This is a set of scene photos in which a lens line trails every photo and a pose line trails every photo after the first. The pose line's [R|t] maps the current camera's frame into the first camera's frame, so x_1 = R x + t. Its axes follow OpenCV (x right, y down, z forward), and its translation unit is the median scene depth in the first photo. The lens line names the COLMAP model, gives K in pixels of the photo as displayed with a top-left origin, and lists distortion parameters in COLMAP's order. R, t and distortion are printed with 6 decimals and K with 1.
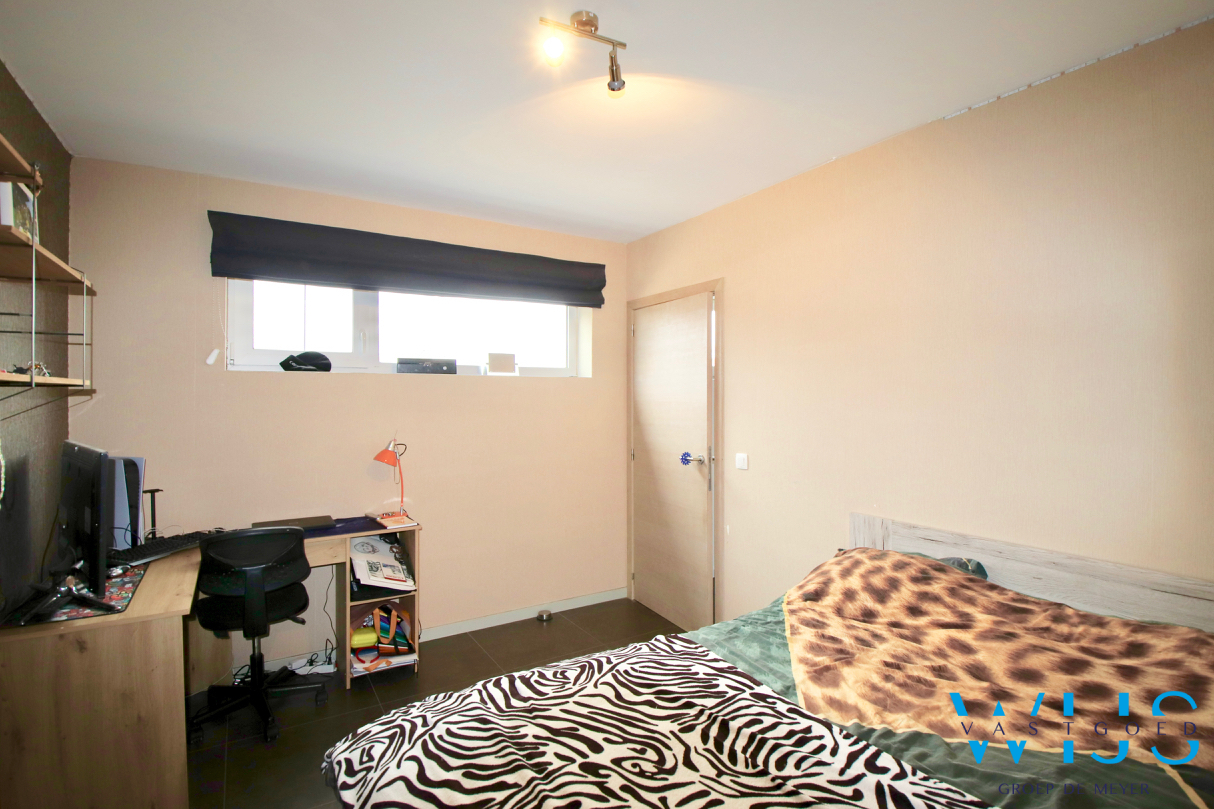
lens RADIAL K [[570.1, 0, 607.0], [0, 570.1, 404.5], [0, 0, 1]] dist [0.003515, -0.015758]
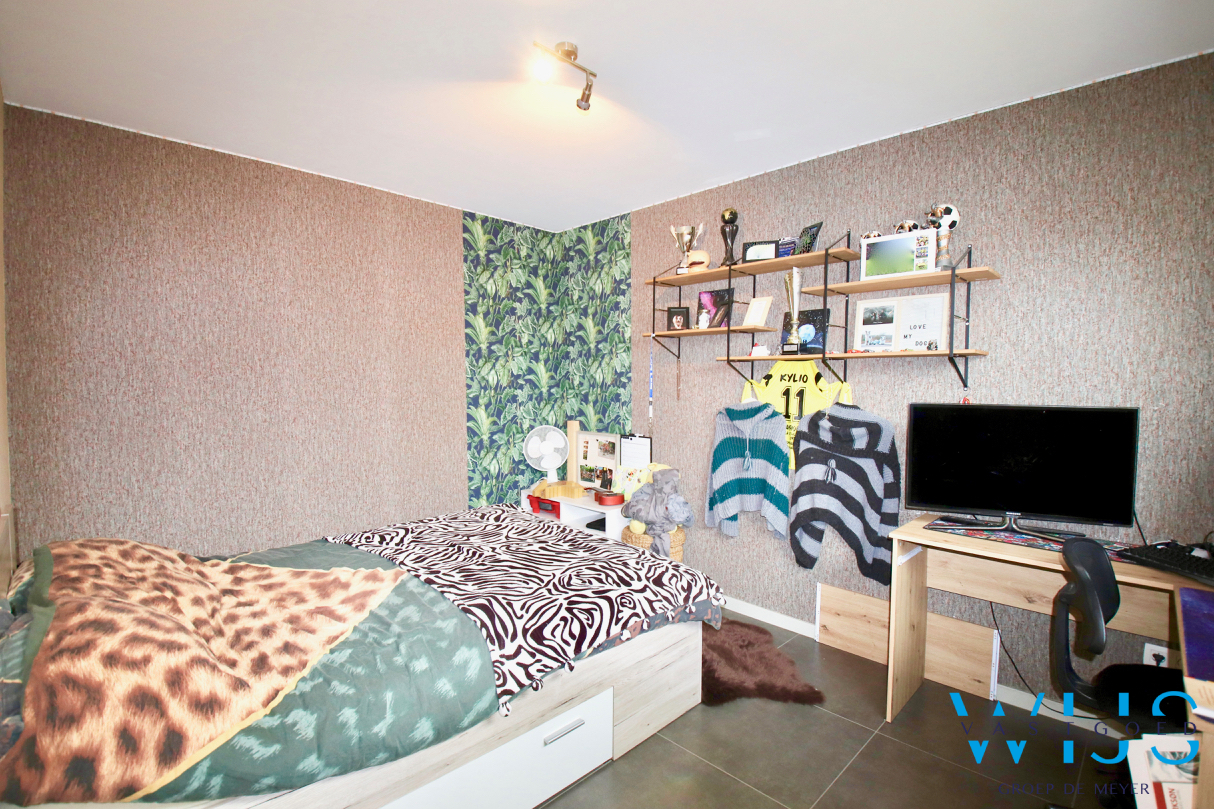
lens RADIAL K [[570.1, 0, 607.0], [0, 570.1, 404.5], [0, 0, 1]] dist [0.003515, -0.015758]
pose [[-0.973339, 0.000547, -0.229371, 0.174276], [-0.011279, 0.998673, 0.050243, 0.025629], [0.229094, 0.051490, -0.972041, 2.423978]]
